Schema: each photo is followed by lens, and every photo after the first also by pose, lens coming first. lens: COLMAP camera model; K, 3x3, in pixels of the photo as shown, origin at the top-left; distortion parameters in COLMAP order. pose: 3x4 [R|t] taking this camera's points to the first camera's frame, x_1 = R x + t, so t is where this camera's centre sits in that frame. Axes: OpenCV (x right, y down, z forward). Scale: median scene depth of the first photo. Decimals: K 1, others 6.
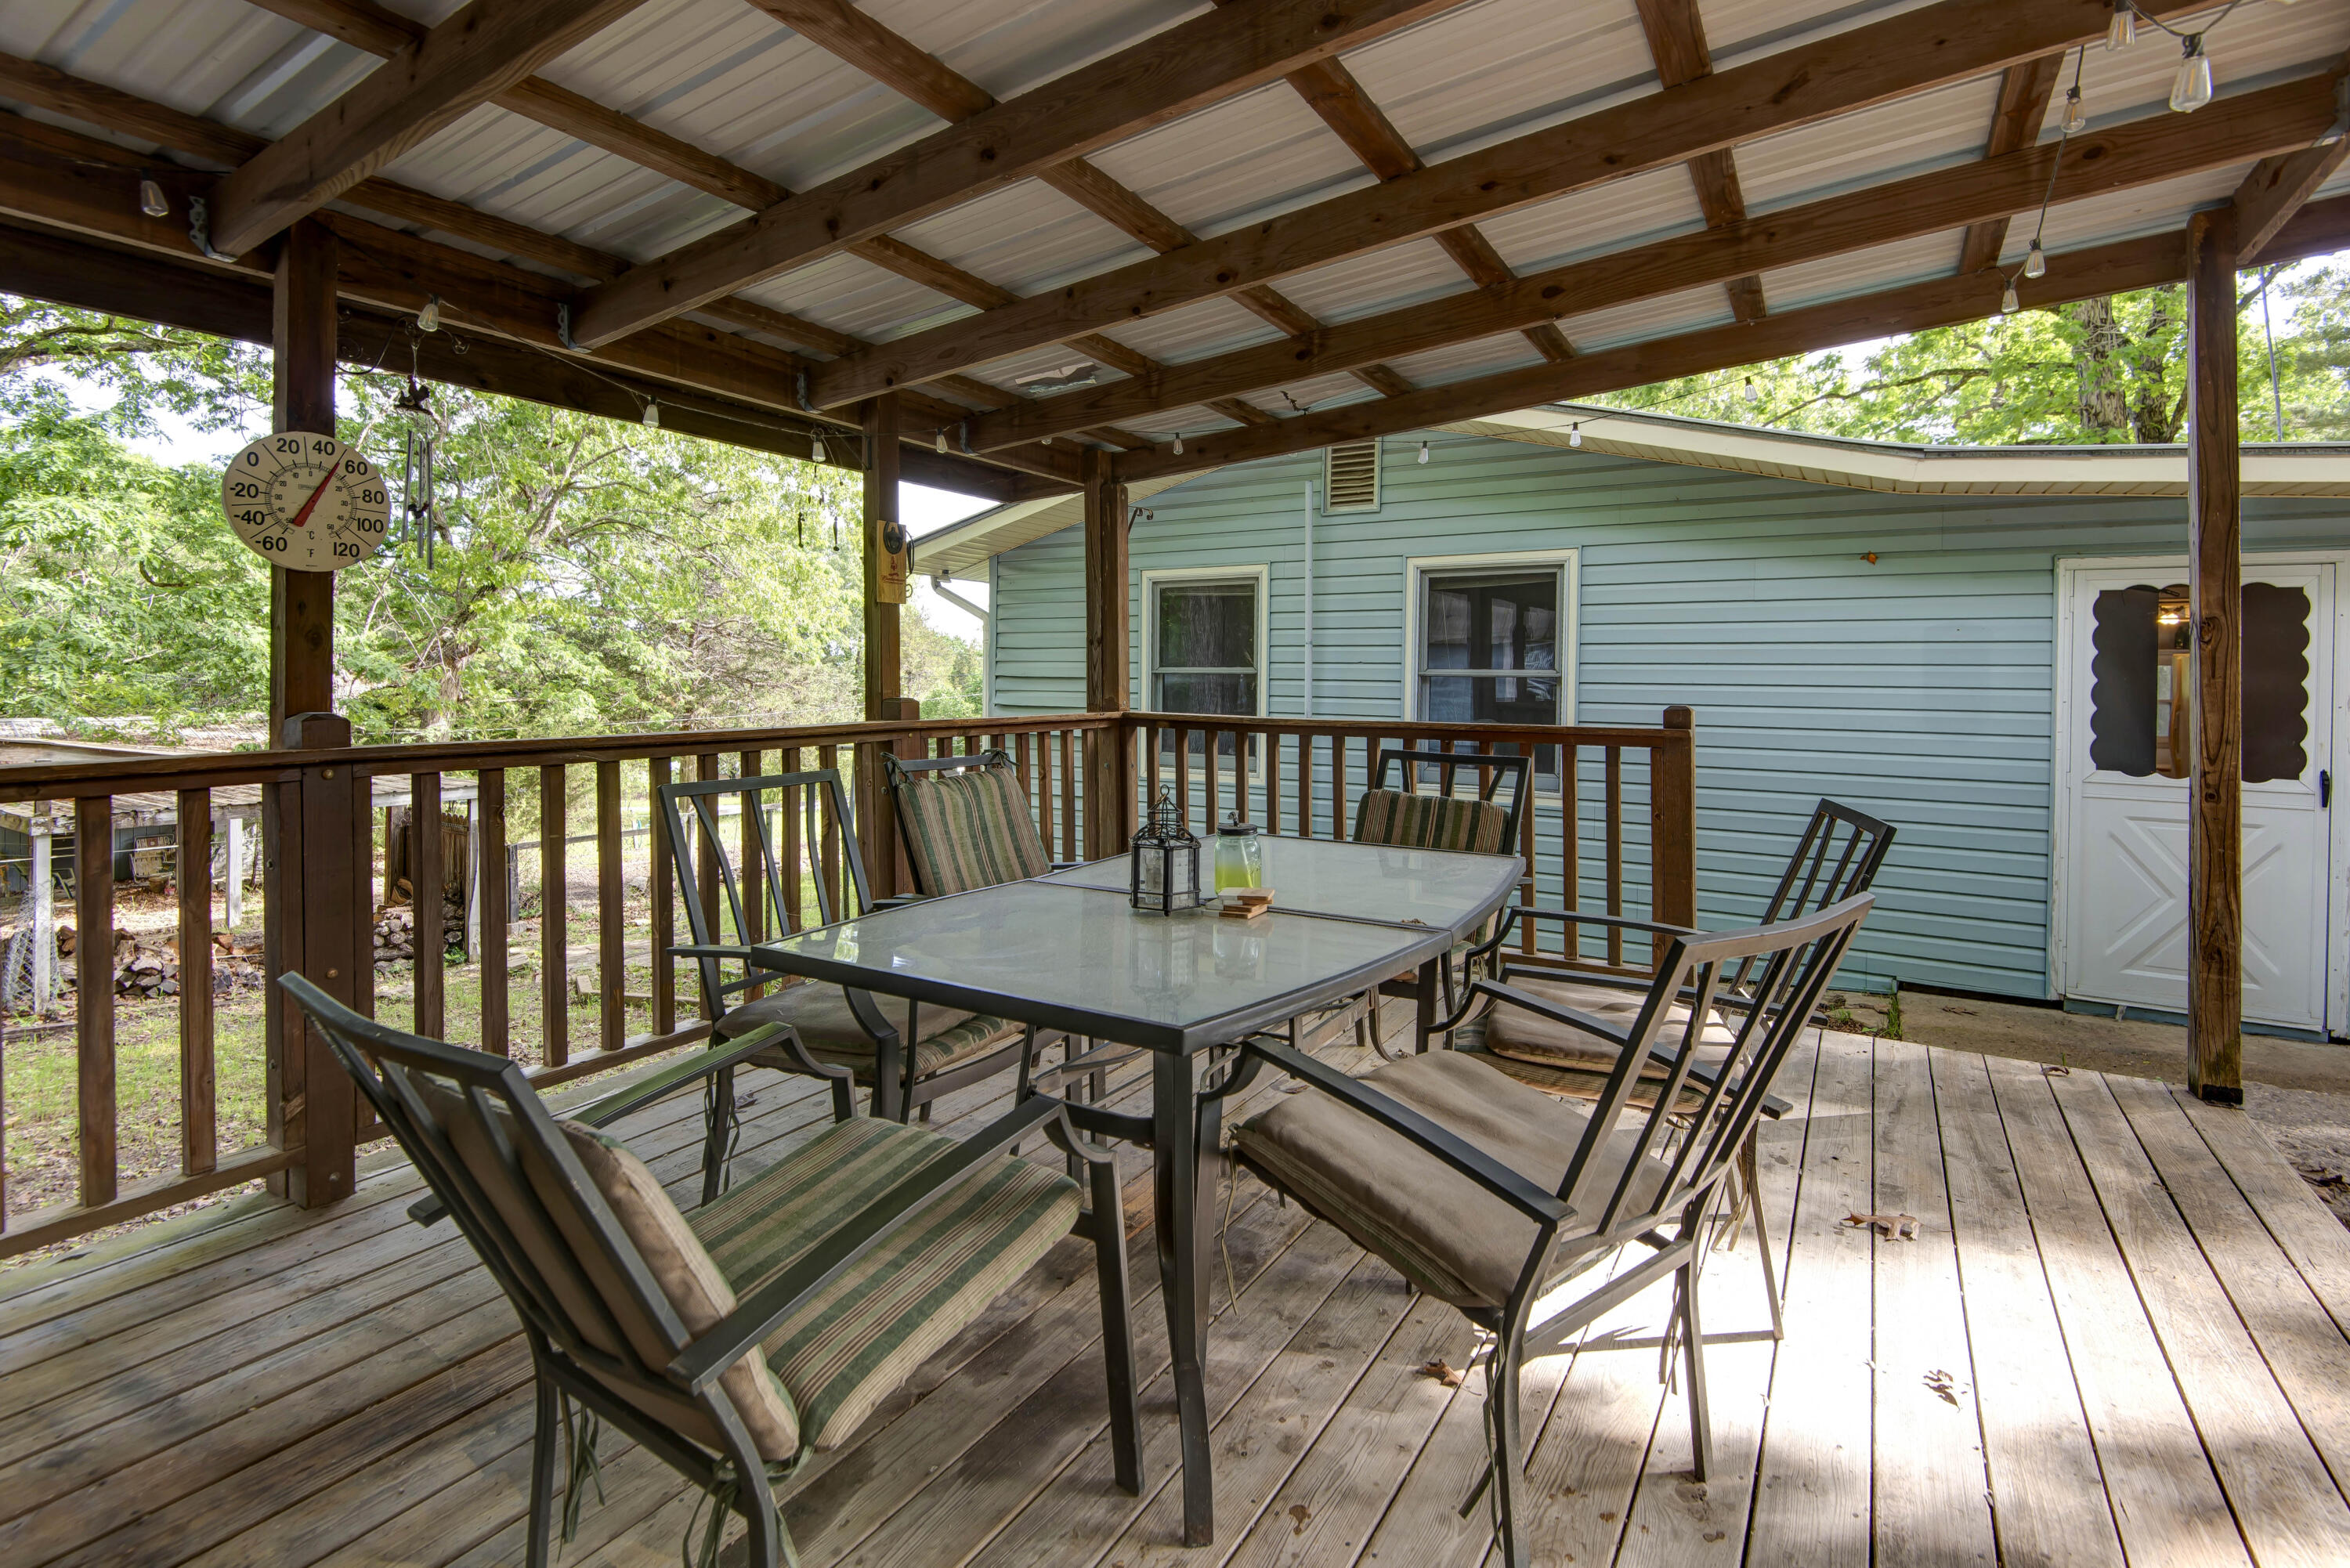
lens RADIAL K [[1084.8, 0, 1167.1], [0, 1084.8, 691.2], [0, 0, 1]] dist [0.002638, -0.002494]
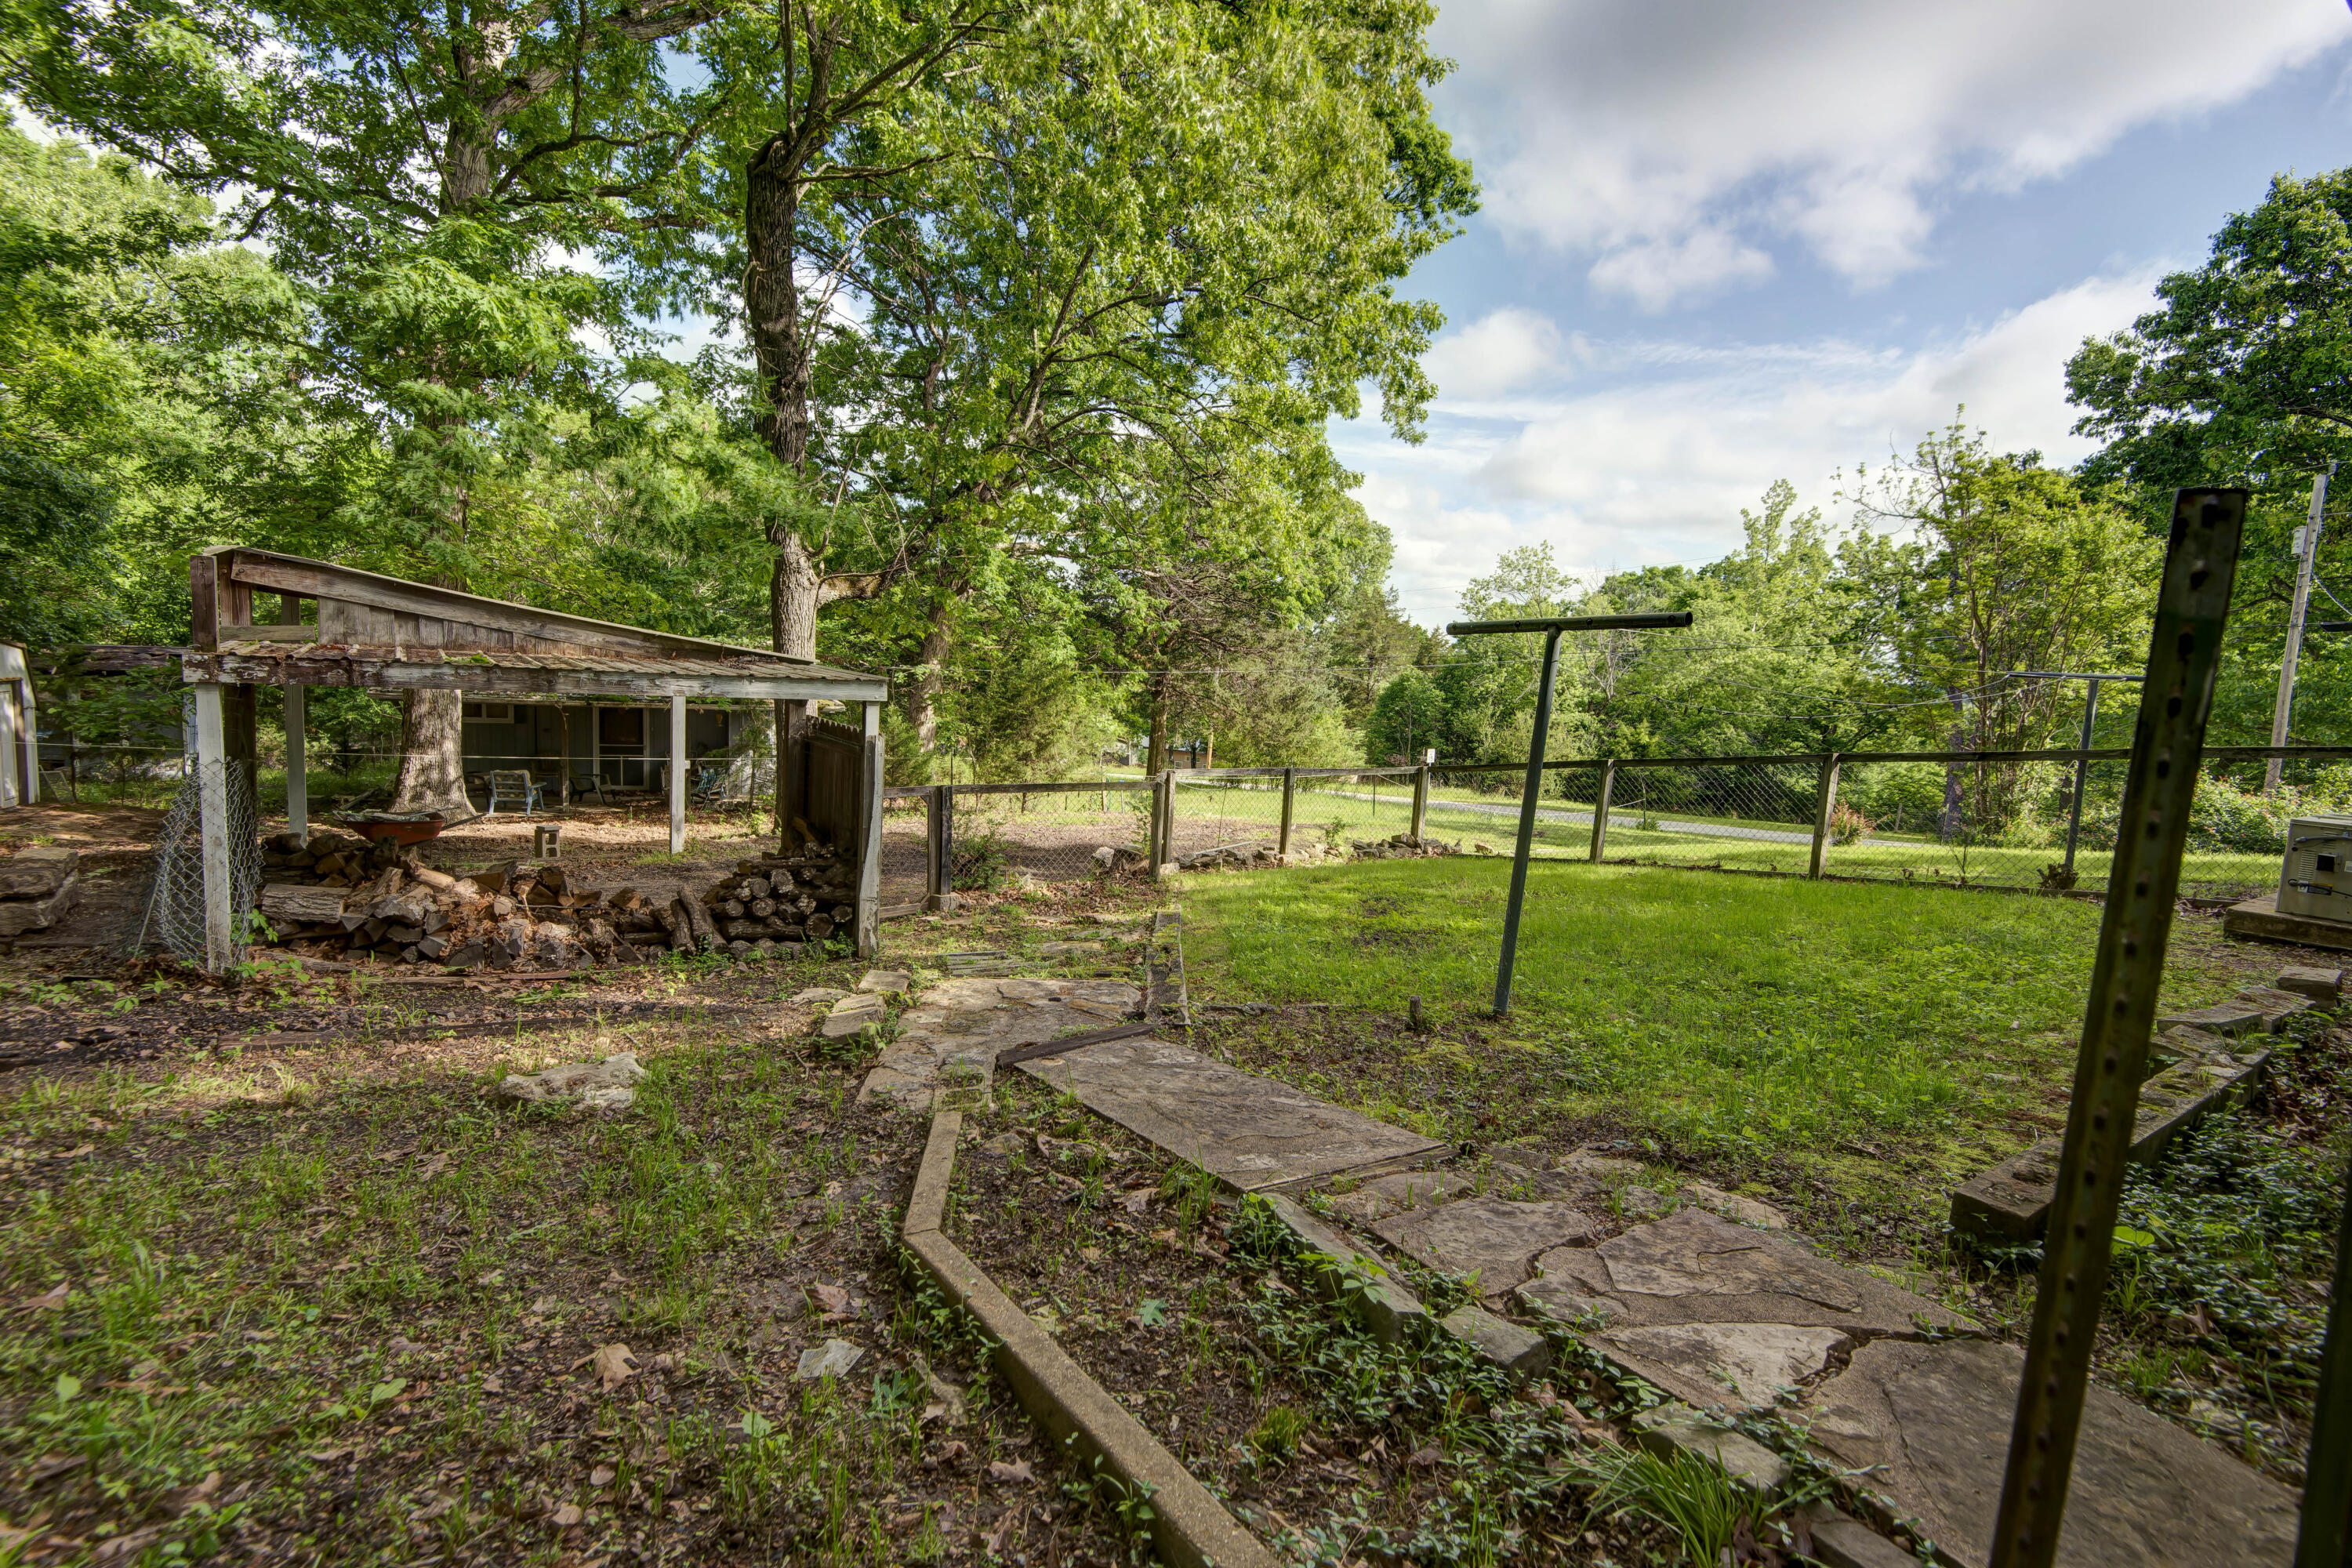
lens RADIAL K [[1085.8, 0, 1174.8], [0, 1085.8, 788.5], [0, 0, 1]] dist [0.002638, -0.002494]
pose [[0.919573, 0.098449, -0.380386, -0.093665], [-0.061821, 0.992295, 0.107369, 0.027763], [0.388025, -0.075218, 0.918574, 0.195491]]
